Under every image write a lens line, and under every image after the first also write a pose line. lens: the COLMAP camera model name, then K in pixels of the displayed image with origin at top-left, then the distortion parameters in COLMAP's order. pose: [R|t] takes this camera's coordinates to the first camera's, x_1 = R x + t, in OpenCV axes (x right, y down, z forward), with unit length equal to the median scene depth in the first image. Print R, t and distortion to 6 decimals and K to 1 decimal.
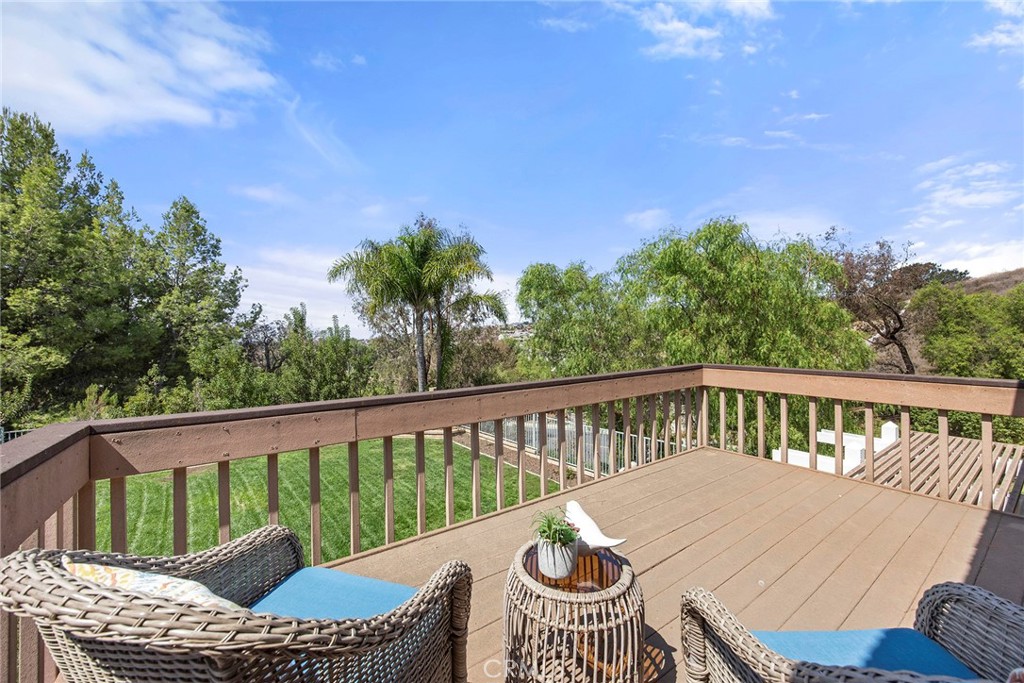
lens RADIAL K [[398.0, 0, 512.0], [0, 398.0, 341.5], [0, 0, 1]] dist [0.002189, -0.000063]
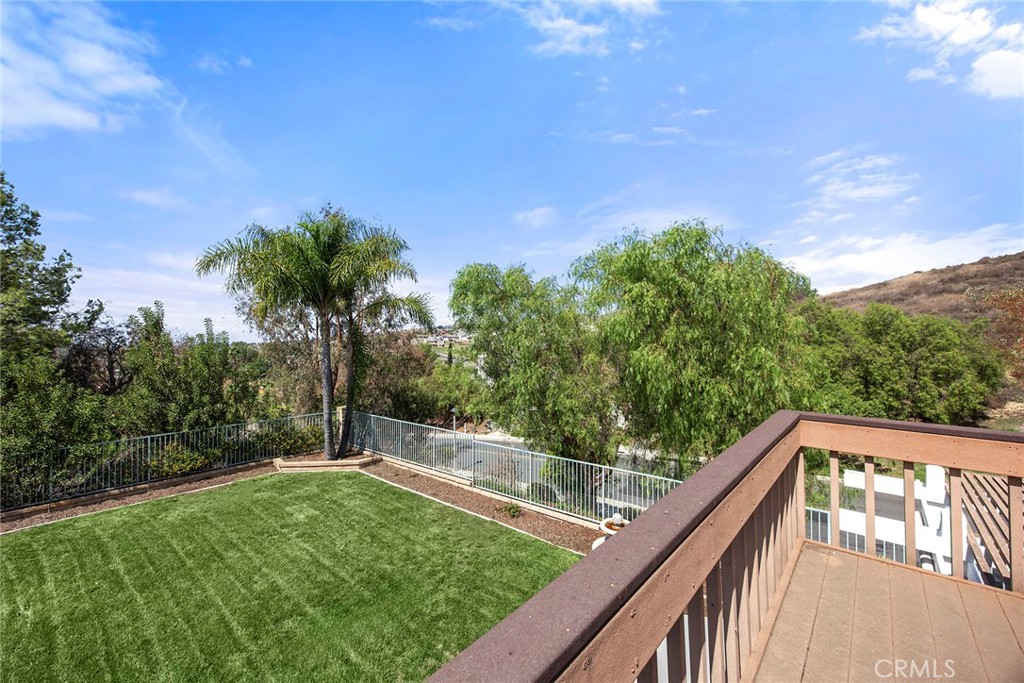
lens RADIAL K [[398.0, 0, 512.0], [0, 398.0, 341.5], [0, 0, 1]] dist [0.002189, -0.000063]
pose [[0.976852, 0.005577, 0.213843, -0.030587], [-0.003295, 0.999934, -0.011026, -0.013994], [-0.213891, 0.010066, 0.976806, 0.113796]]
